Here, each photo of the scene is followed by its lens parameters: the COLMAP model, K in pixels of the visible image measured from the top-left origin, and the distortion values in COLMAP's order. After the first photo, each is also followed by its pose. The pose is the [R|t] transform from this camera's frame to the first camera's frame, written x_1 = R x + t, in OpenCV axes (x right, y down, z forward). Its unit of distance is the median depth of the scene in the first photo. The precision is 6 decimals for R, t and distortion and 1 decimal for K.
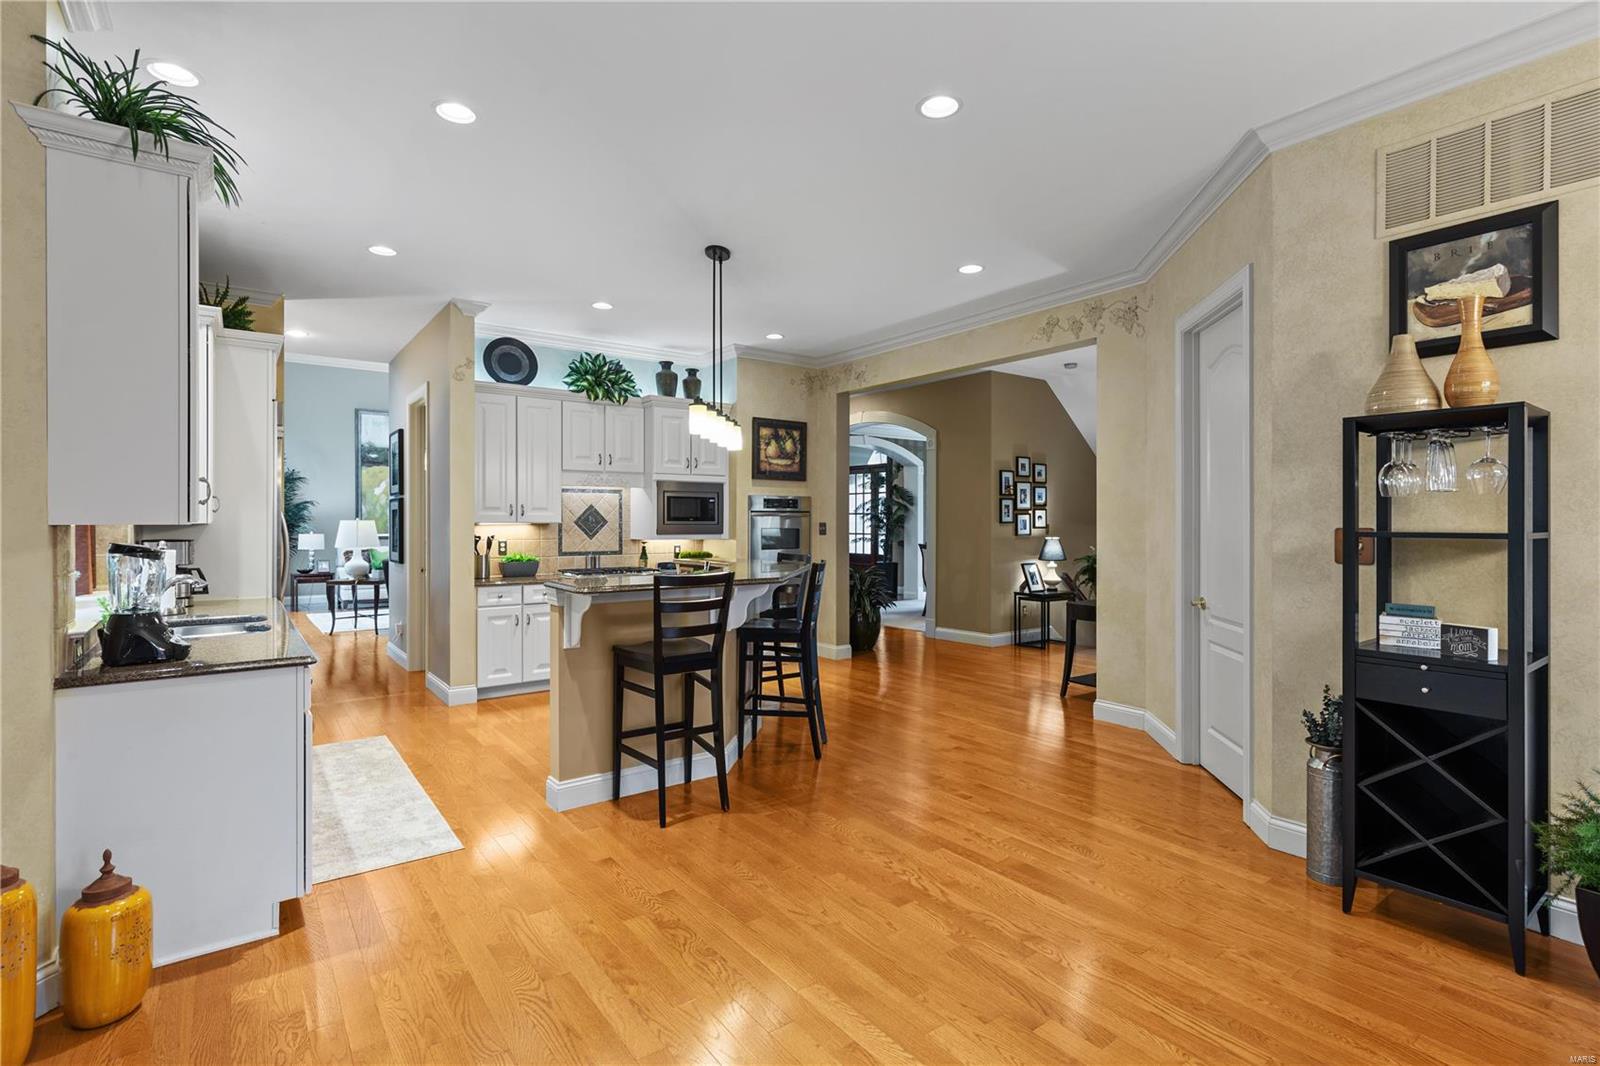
lens RADIAL K [[757.5, 0, 807.7], [0, 757.5, 516.7], [0, 0, 1]] dist [0.000422, -0.000350]
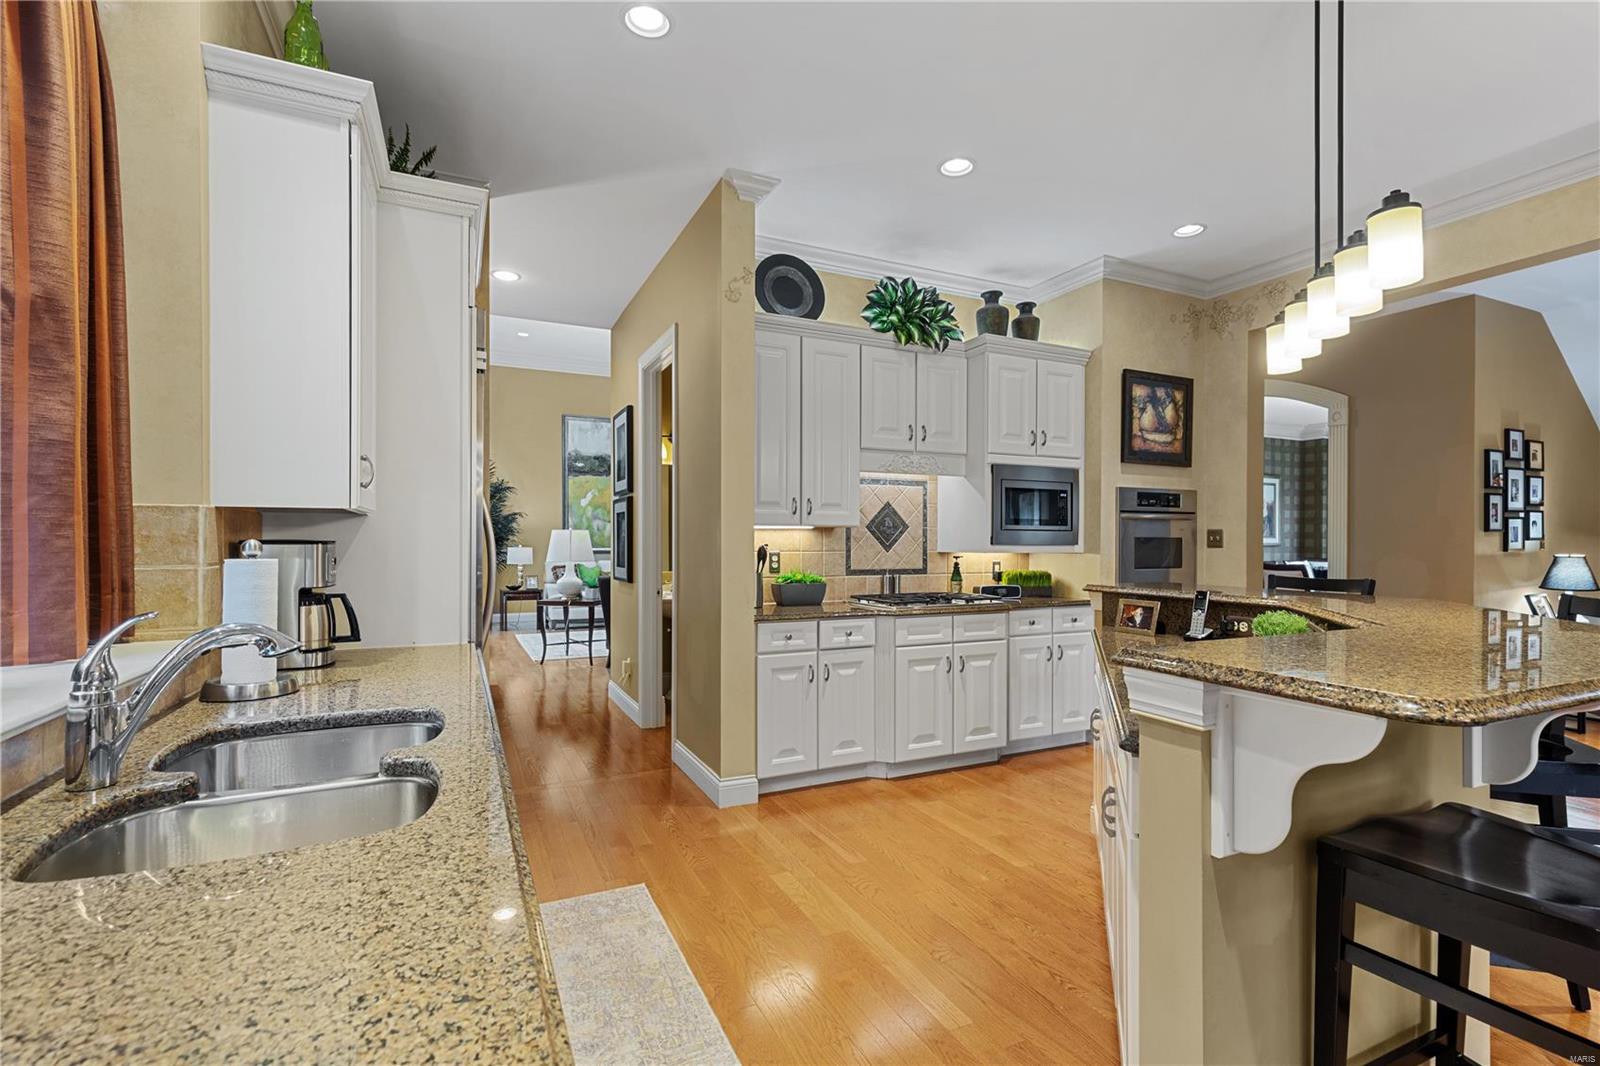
lens RADIAL K [[722.8, 0, 807.1], [0, 722.8, 535.0], [0, 0, 1]] dist [0.008404, -0.000369]
pose [[0.980342, 0.000332, -0.197303, -0.228846], [-0.000790, 0.999997, -0.002238, 0.016220], [0.197302, 0.002350, 0.980340, 0.337977]]
